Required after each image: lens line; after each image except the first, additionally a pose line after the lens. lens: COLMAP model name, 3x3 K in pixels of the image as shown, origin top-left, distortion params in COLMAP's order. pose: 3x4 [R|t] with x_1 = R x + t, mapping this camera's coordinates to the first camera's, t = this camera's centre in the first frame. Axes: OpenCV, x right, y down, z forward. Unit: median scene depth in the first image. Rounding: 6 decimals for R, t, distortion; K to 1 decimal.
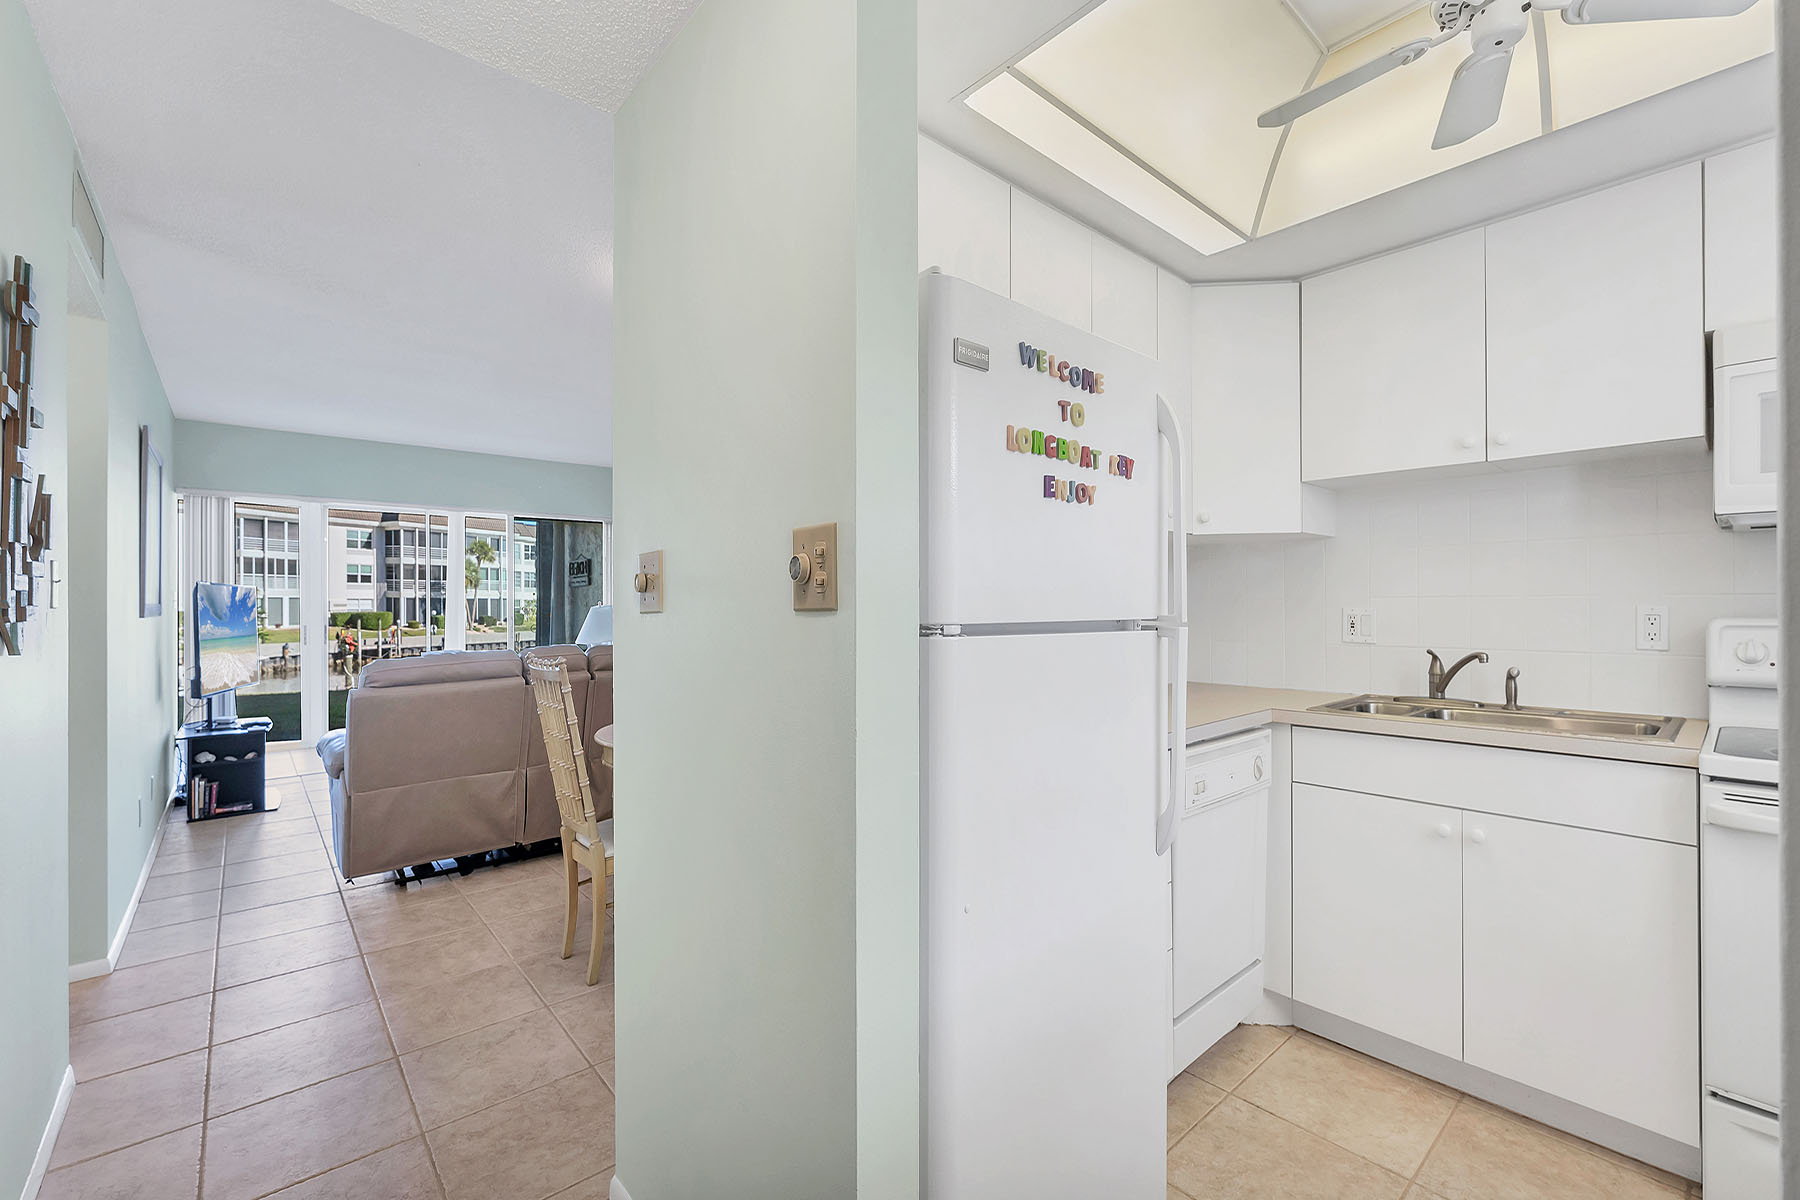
lens RADIAL K [[752.0, 0, 892.1], [0, 752.0, 608.2], [0, 0, 1]] dist [-0.004347, 0.001627]
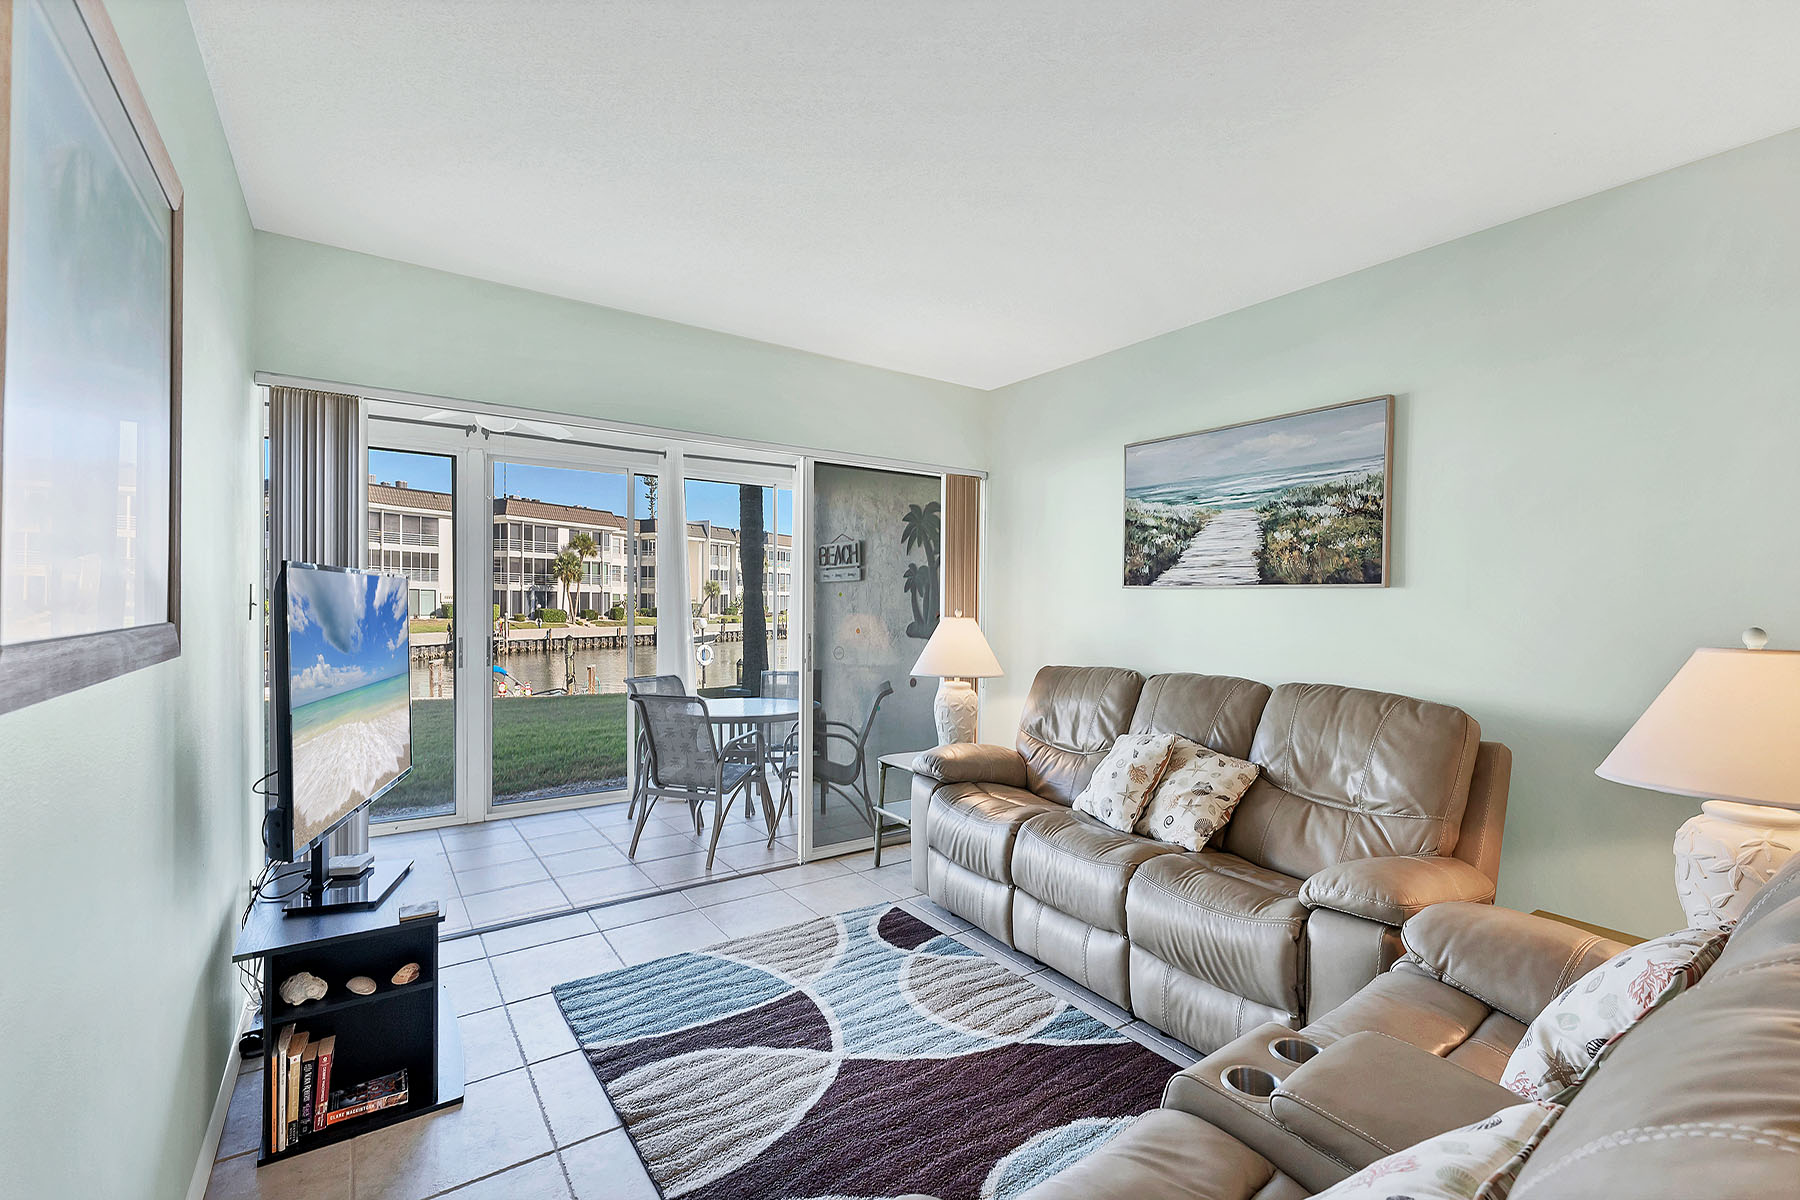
lens RADIAL K [[752.0, 0, 906.4], [0, 752.0, 600.0], [0, 0, 1]] dist [-0.004347, 0.001627]
pose [[0.996624, 0.011783, -0.081257, -0.542402], [-0.012318, 0.999906, -0.006083, -0.015642], [0.081177, 0.007063, 0.996675, 0.600090]]
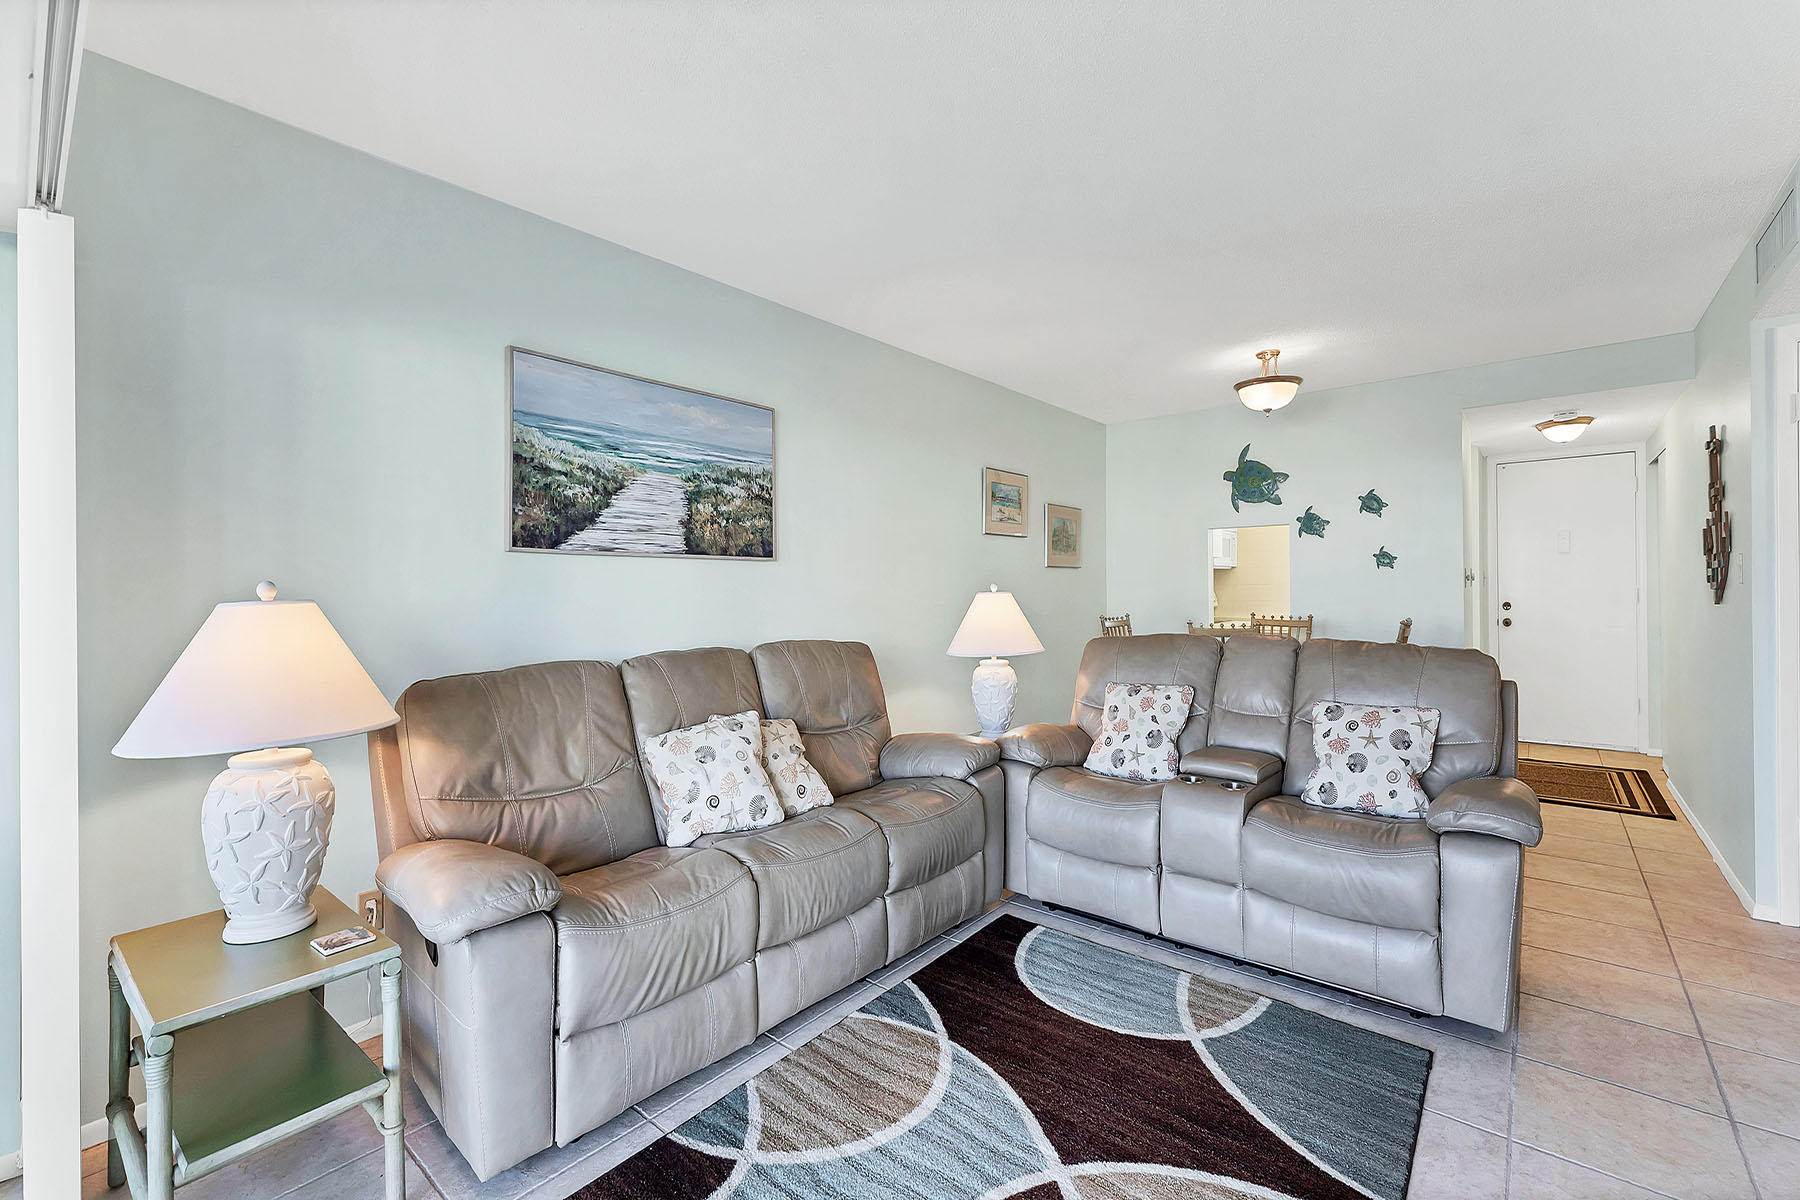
lens RADIAL K [[752.0, 0, 909.5], [0, 752.0, 588.2], [0, 0, 1]] dist [-0.004347, 0.001627]
pose [[-0.164358, 0.003594, 0.986394, -0.927829], [0.013678, 0.999906, -0.001364, -0.005114], [-0.986306, 0.013267, -0.164391, 1.152867]]
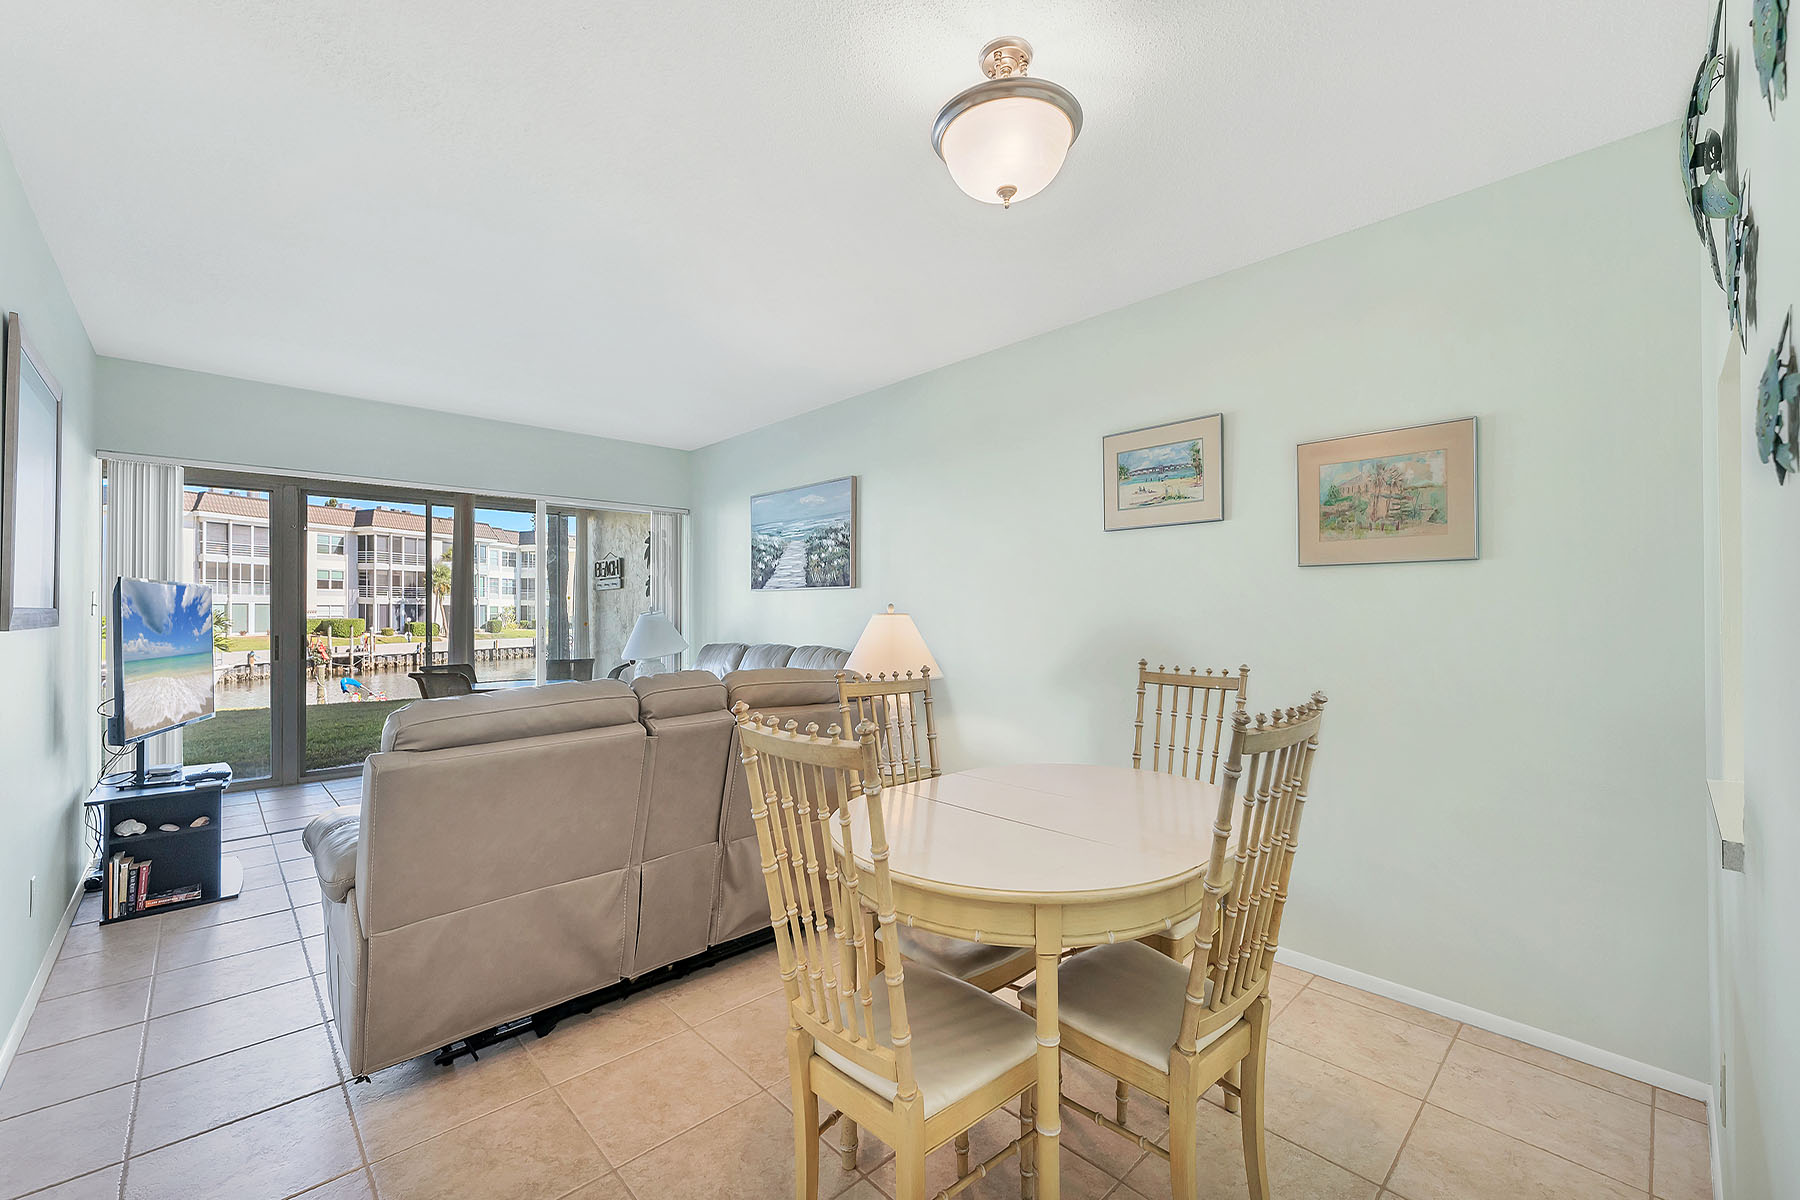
lens RADIAL K [[752.0, 0, 922.6], [0, 752.0, 601.4], [0, 0, 1]] dist [-0.004347, 0.001627]
pose [[0.998739, -0.000033, 0.050208, -0.204951], [0.000920, 0.999844, -0.017635, -0.000281], [-0.050199, 0.017659, 0.998583, 0.250892]]
